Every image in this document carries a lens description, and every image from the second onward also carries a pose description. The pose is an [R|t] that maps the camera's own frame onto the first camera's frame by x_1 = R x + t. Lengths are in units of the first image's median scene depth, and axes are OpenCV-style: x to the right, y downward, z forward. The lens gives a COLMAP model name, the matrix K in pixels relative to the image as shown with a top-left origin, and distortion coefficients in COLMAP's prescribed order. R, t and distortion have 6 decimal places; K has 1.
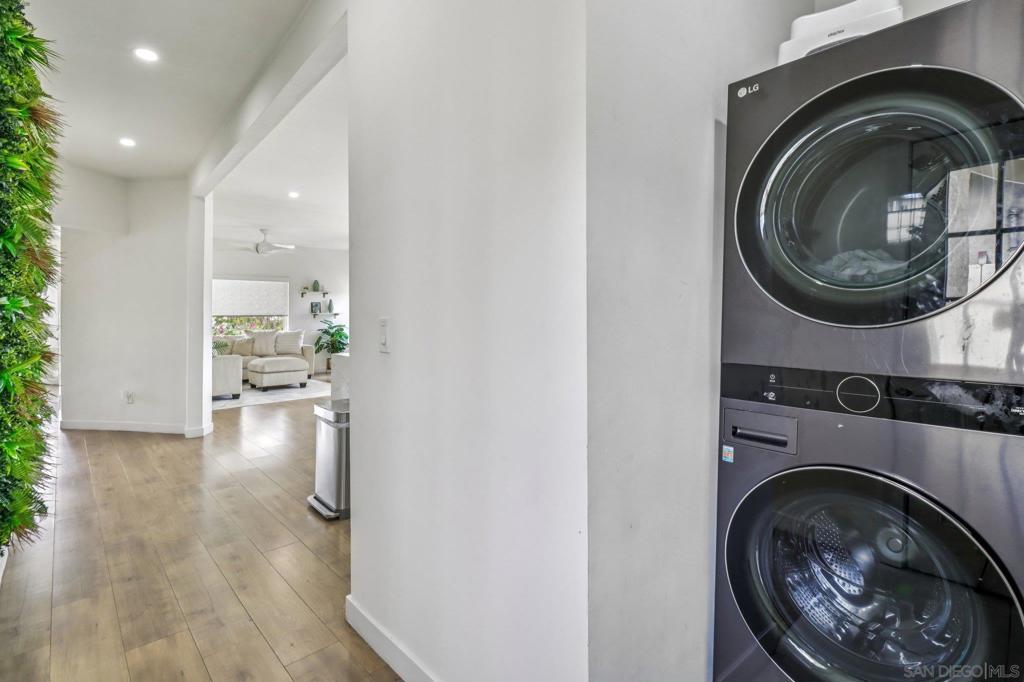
lens RADIAL K [[476.8, 0, 522.5], [0, 476.8, 313.6], [0, 0, 1]] dist [0.000161, -0.000082]
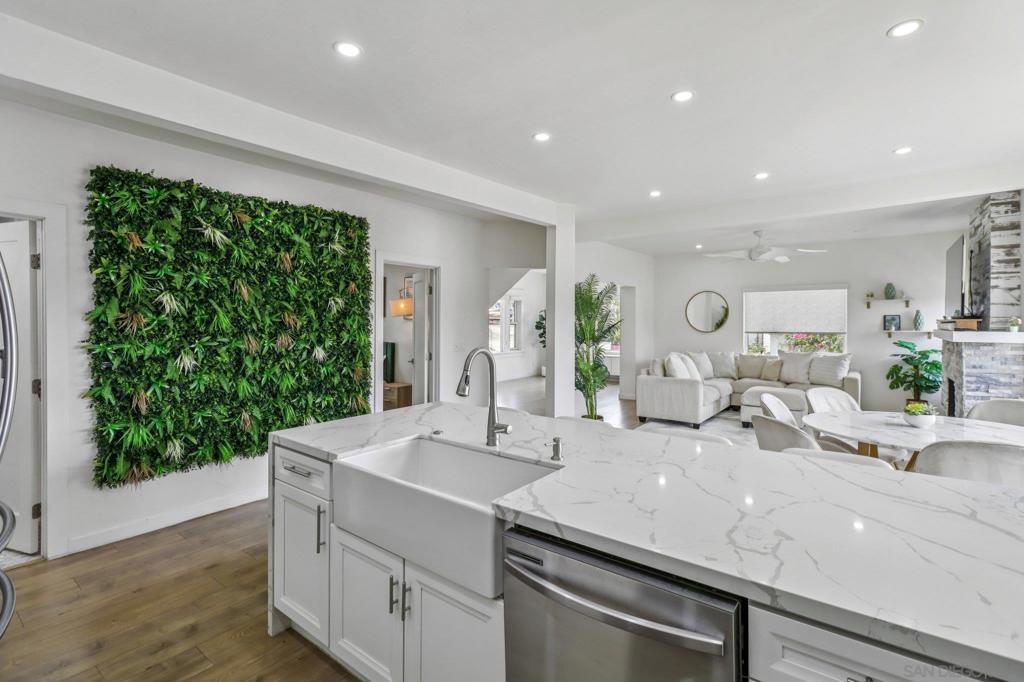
lens RADIAL K [[473.1, 0, 513.3], [0, 473.1, 319.9], [0, 0, 1]] dist [0.003565, 0.000064]
pose [[0.168456, 0.002650, -0.985706, 0.169474], [0.004080, 0.999986, 0.003385, -0.023879], [0.985701, -0.004592, 0.168442, 0.393803]]
